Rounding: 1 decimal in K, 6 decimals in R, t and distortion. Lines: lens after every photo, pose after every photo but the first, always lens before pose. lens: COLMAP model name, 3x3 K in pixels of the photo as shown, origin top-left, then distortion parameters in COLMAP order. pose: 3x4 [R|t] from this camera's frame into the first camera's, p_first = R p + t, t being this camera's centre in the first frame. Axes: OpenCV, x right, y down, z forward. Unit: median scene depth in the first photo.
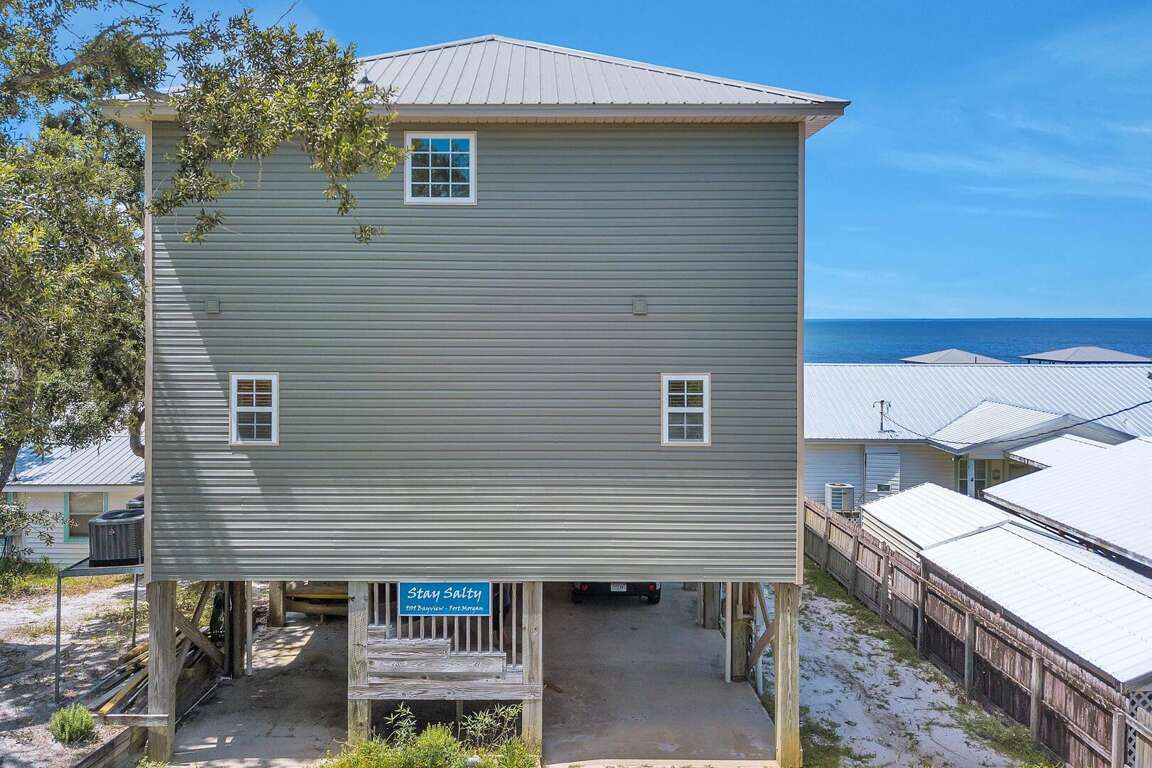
lens RADIAL K [[862.3, 0, 576.0], [0, 862.3, 384.0], [0, 0, 1]] dist [0.002765, 0.001419]
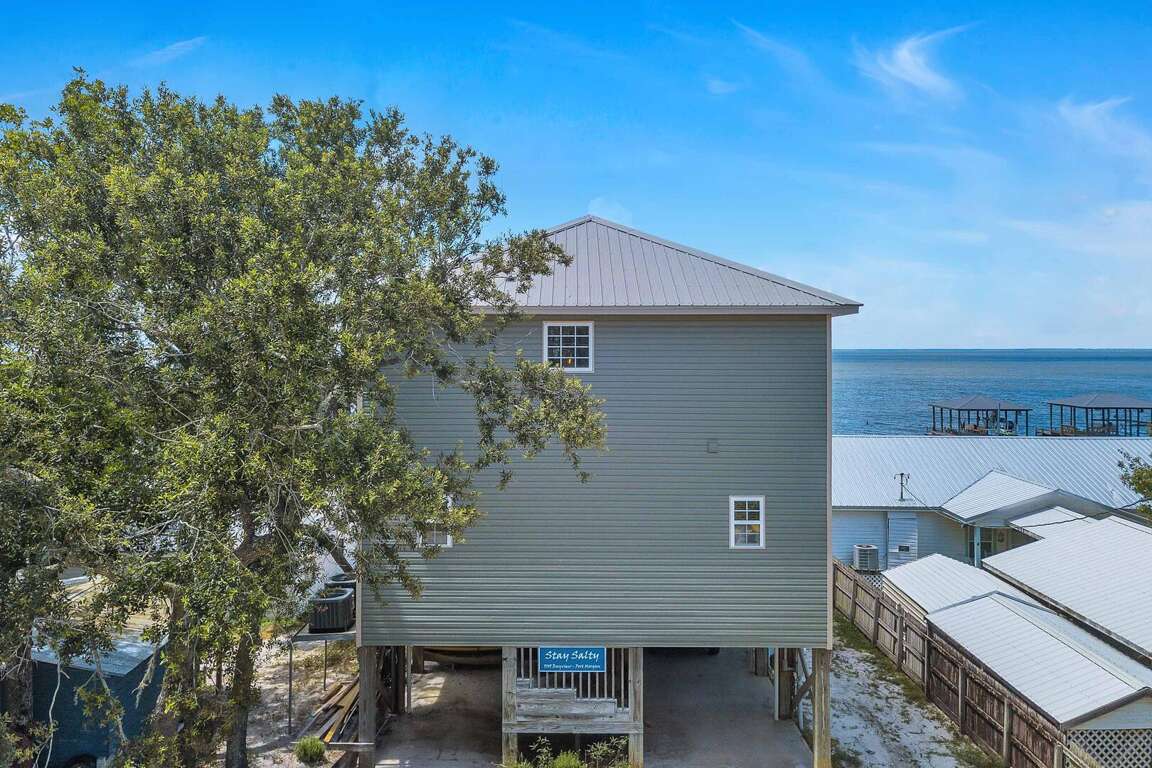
lens RADIAL K [[867.3, 0, 590.4], [0, 867.3, 384.0], [0, 0, 1]] dist [-0.000910, 0.004897]
pose [[0.999852, -0.002363, -0.017013, -0.097035], [0.001910, 0.999645, -0.026594, -0.151604], [0.017070, 0.026557, 0.999502, -0.390407]]
